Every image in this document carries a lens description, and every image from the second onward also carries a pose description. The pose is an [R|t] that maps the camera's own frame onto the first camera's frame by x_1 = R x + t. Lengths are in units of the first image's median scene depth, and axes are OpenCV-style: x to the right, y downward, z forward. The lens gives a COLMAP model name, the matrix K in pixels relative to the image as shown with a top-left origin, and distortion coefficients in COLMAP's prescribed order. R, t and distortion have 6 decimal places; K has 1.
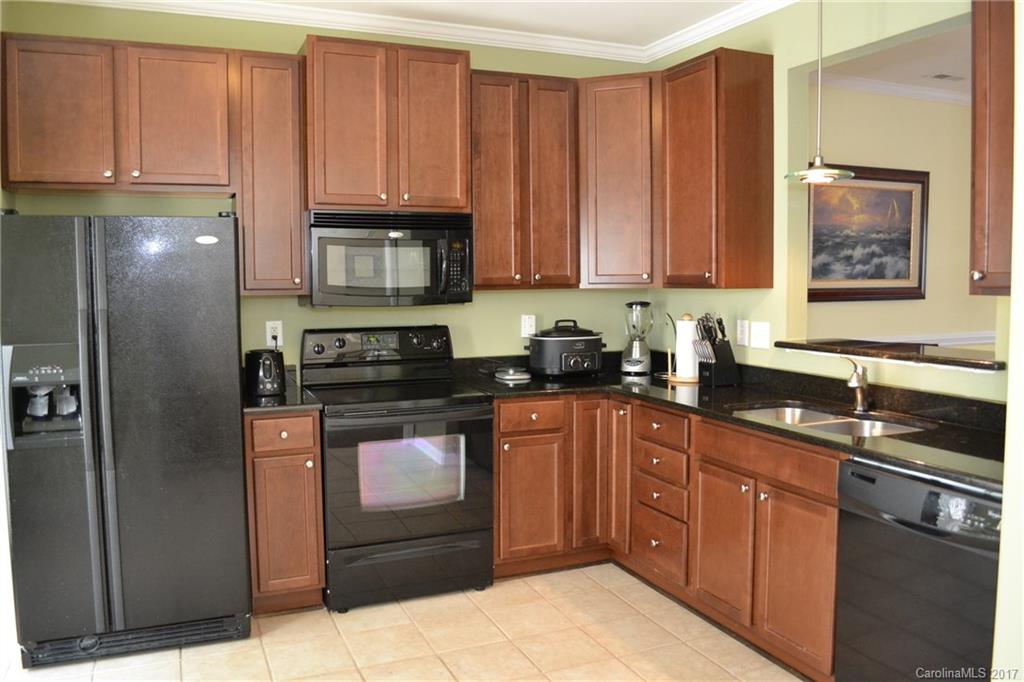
lens RADIAL K [[828.0, 0, 512.6], [0, 828.0, 327.4], [0, 0, 1]] dist [-0.057074, -0.001746]
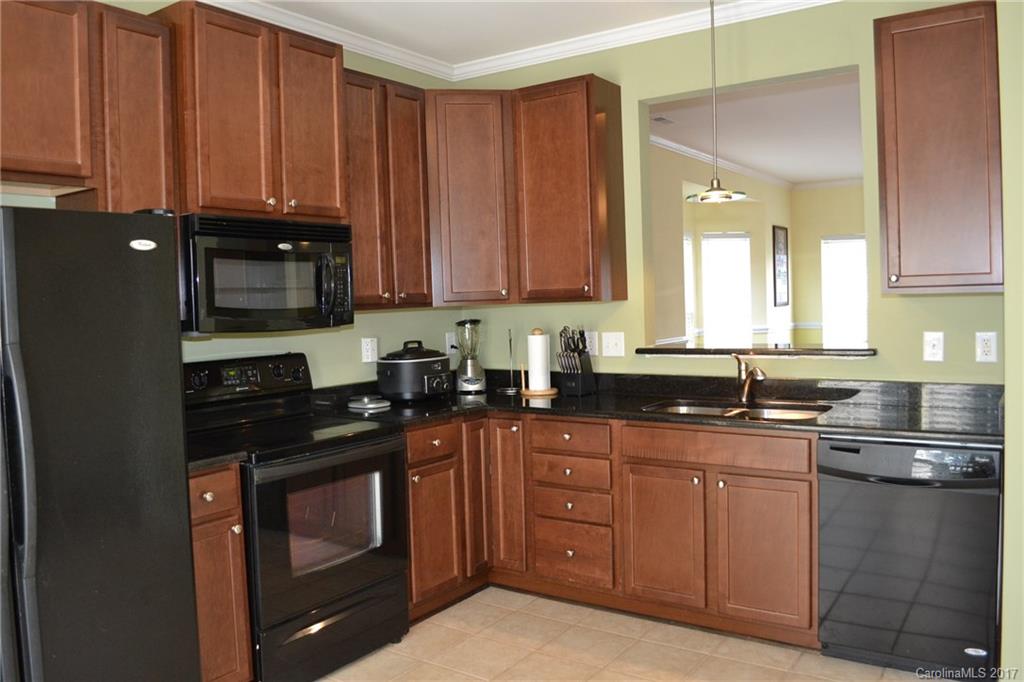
lens RADIAL K [[828.0, 0, 512.6], [0, 828.0, 327.4], [0, 0, 1]] dist [-0.057074, -0.001746]
pose [[0.848601, -0.038760, 0.527611, -0.392970], [0.059106, 0.998015, -0.021749, 0.003259], [-0.525721, 0.049642, 0.849207, 0.158508]]
